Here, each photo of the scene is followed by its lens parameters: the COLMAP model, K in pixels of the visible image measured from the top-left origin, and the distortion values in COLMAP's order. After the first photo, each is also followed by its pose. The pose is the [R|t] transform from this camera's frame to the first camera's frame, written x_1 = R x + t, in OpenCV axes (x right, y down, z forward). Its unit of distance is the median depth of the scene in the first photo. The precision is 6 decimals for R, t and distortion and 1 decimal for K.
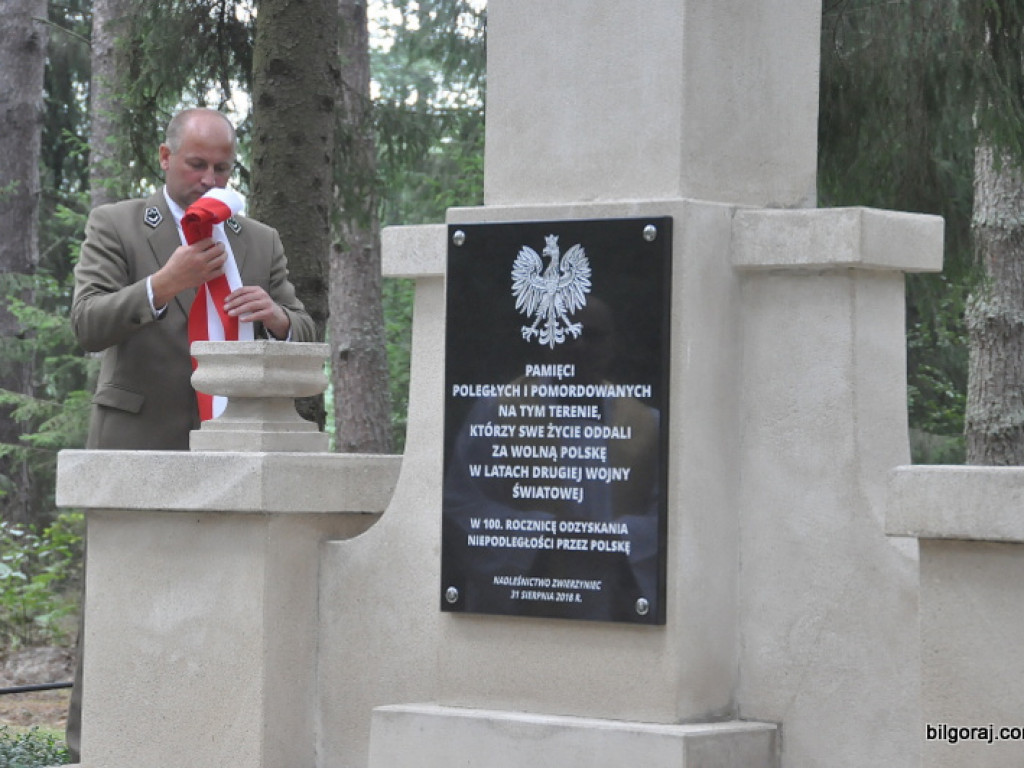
lens RADIAL K [[3191.9, 0, 536.7], [0, 3191.9, 383.3], [0, 0, 1]] dist [0.645551, 0.456952]
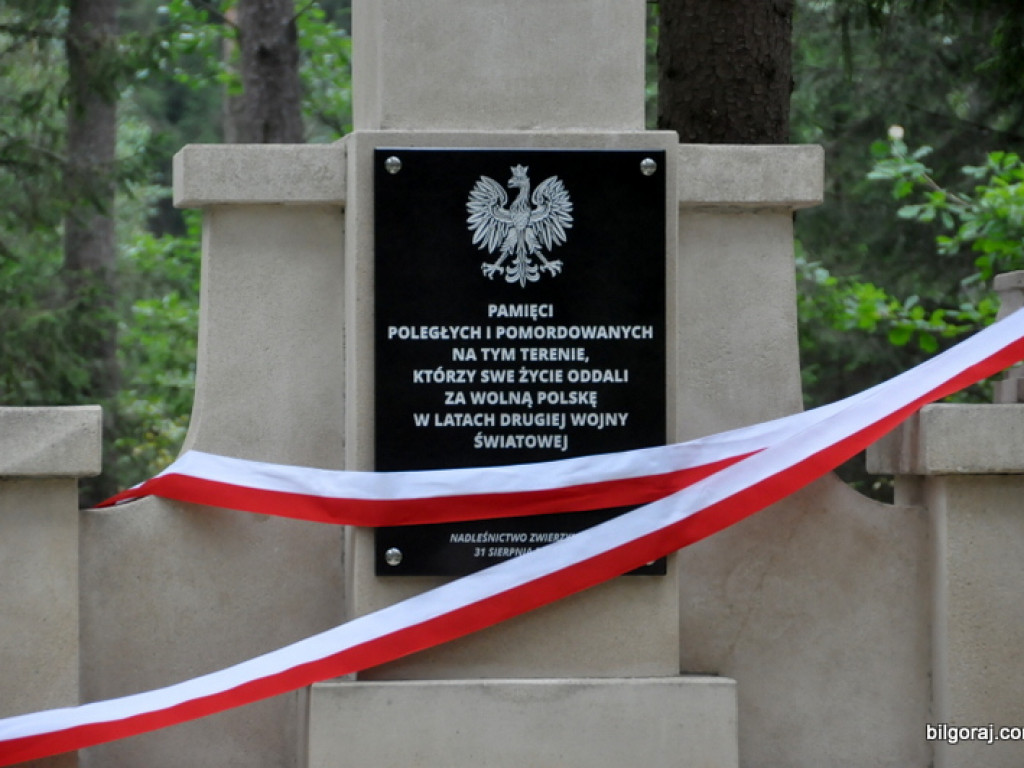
lens RADIAL K [[6182.0, 0, 511.3], [0, 6182.0, 385.3], [0, 0, 1]] dist [1.559167, 7.983405]
pose [[0.708922, -0.007227, 0.705249, -1.271487], [0.002576, 0.999967, 0.007658, 0.003954], [-0.705282, -0.003612, 0.708918, -0.278891]]
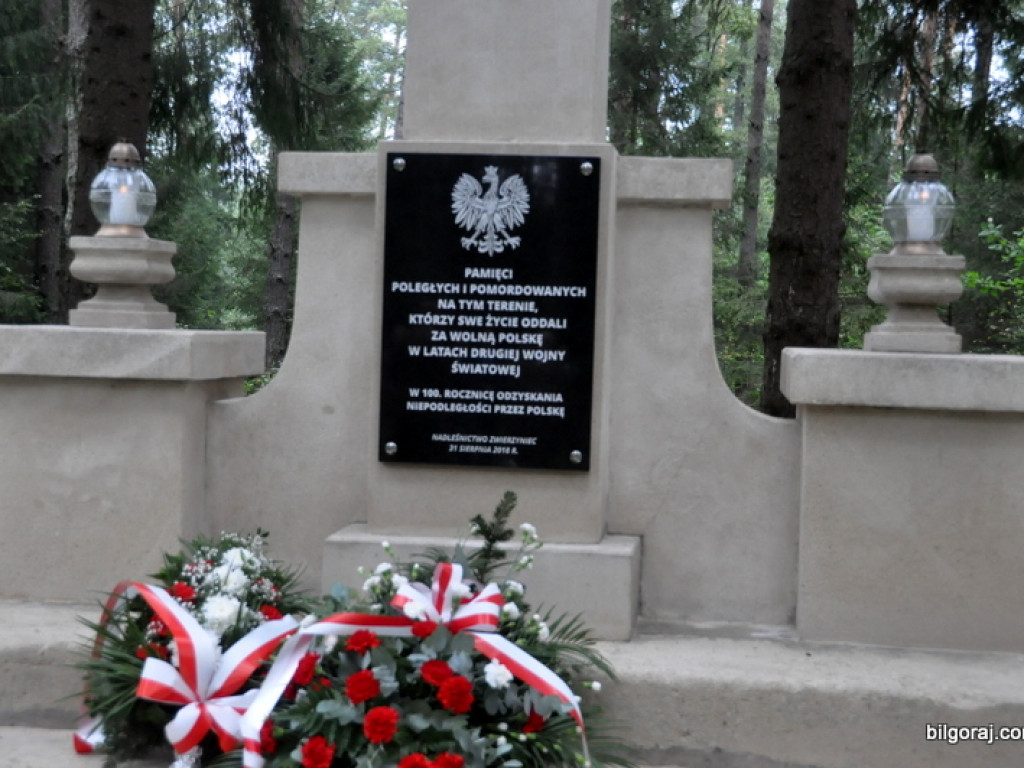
lens RADIAL K [[1563.6, 0, 512.7], [0, 1563.6, 387.9], [0, 0, 1]] dist [0.031064, 0.666633]
pose [[0.862518, -0.014238, 0.505825, -0.303269], [-0.025267, 0.997145, 0.071152, -0.003060], [-0.505395, -0.074150, 0.859697, 0.455824]]
